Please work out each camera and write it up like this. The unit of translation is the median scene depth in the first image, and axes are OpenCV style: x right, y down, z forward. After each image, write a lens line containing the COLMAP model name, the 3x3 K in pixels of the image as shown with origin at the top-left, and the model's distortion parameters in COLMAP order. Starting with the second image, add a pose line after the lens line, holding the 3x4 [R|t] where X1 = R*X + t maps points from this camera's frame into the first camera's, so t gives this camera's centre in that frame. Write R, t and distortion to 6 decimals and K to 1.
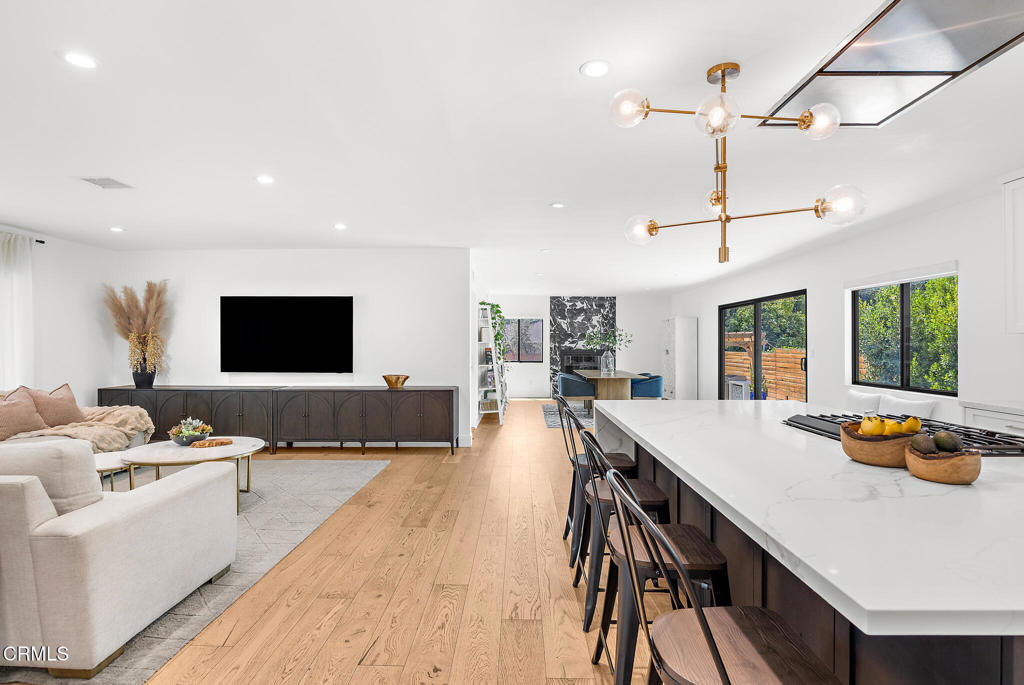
lens RADIAL K [[515.6, 0, 507.1], [0, 515.6, 341.8], [0, 0, 1]] dist [-0.009985, -0.000338]
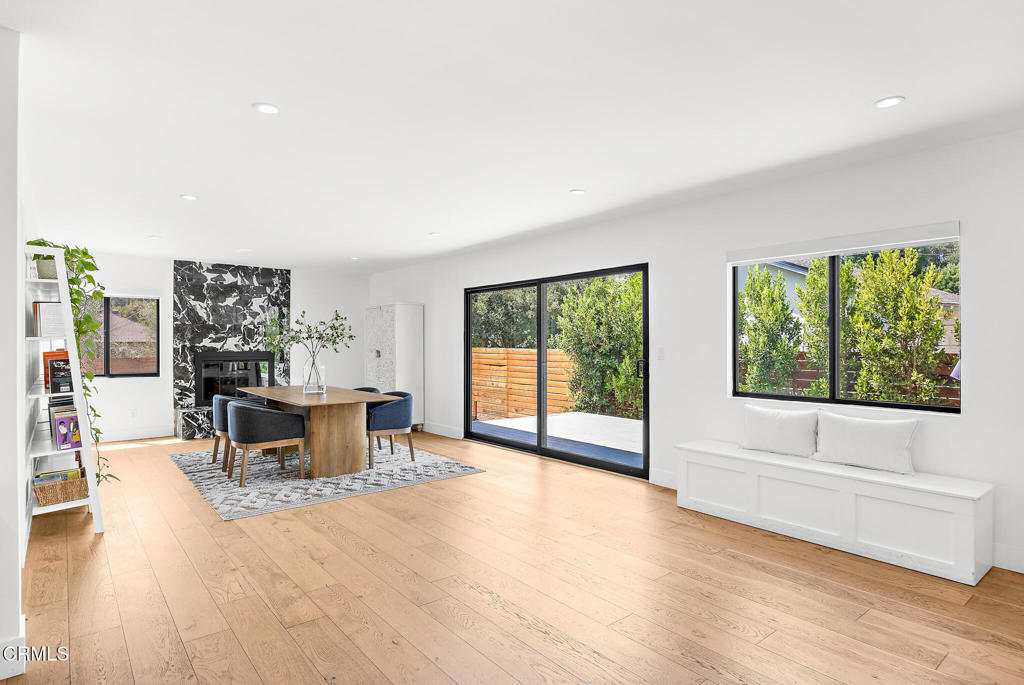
lens RADIAL K [[552.5, 0, 504.8], [0, 552.5, 340.0], [0, 0, 1]] dist [-0.002810, -0.001383]
pose [[0.762586, 0.000192, 0.646887, -0.053921], [0.000648, 0.999999, -0.001060, 0.003382], [-0.646886, 0.001228, 0.762585, 0.474581]]
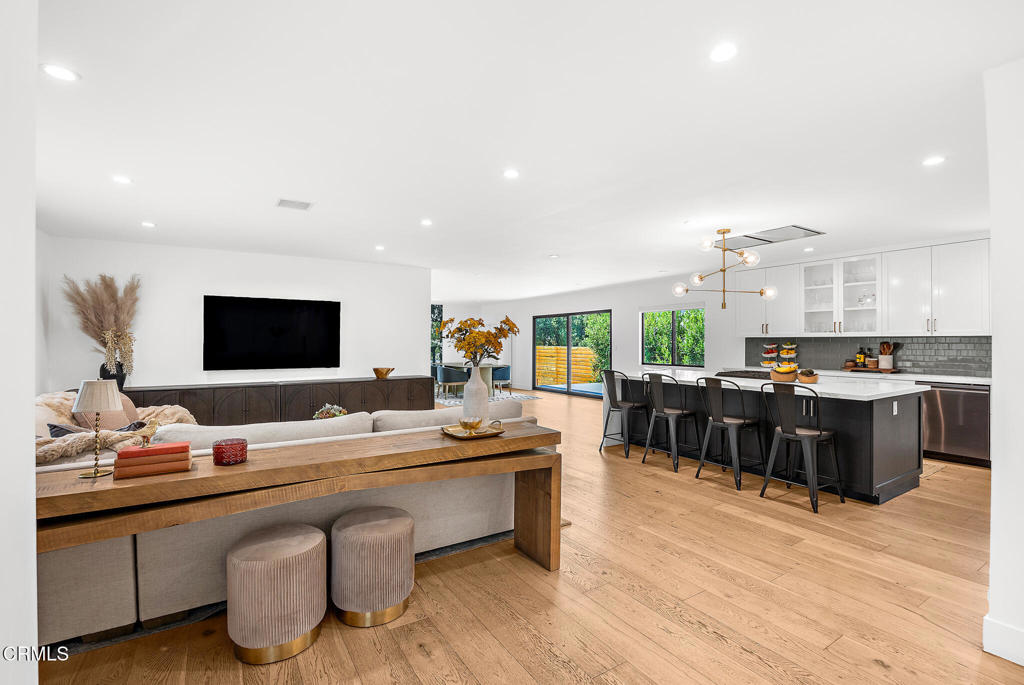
lens RADIAL K [[473.4, 0, 508.6], [0, 473.4, 342.4], [0, 0, 1]] dist [-0.001904, -0.000054]
pose [[0.829068, -0.000684, 0.559147, -0.491552], [-0.001801, 0.999991, 0.003894, -0.000565], [-0.559145, -0.004235, 0.829059, -0.085946]]
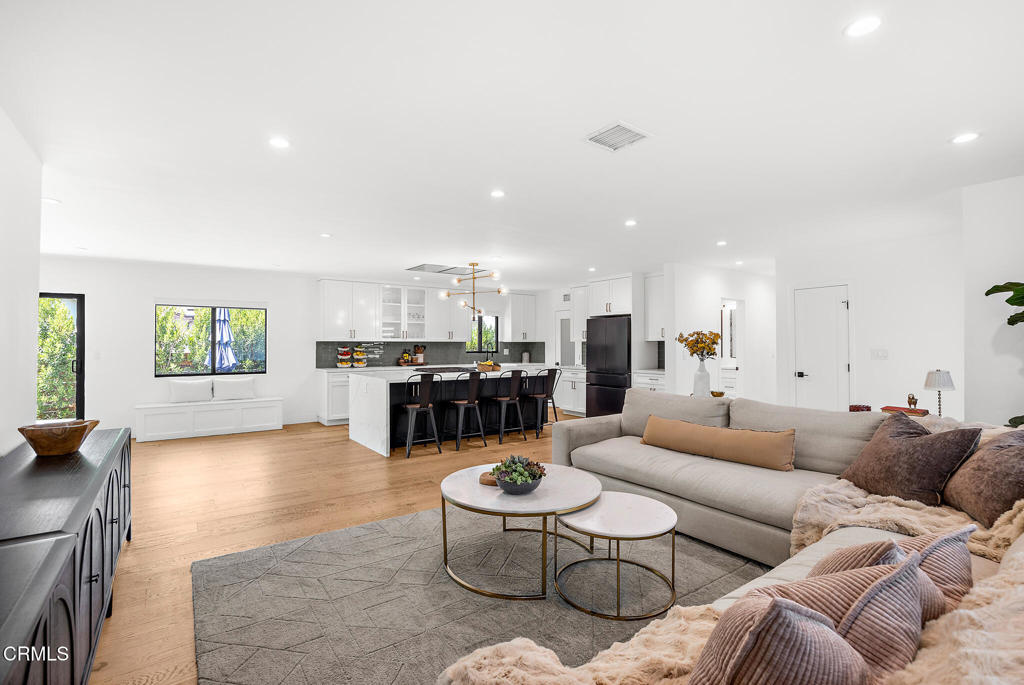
lens RADIAL K [[473.4, 0, 508.6], [0, 473.4, 342.4], [0, 0, 1]] dist [-0.001904, -0.000054]
pose [[-0.603634, 0.001625, 0.797260, -0.624705], [-0.002811, 0.999987, -0.004166, -0.002484], [-0.797257, -0.004756, -0.603622, 0.774112]]
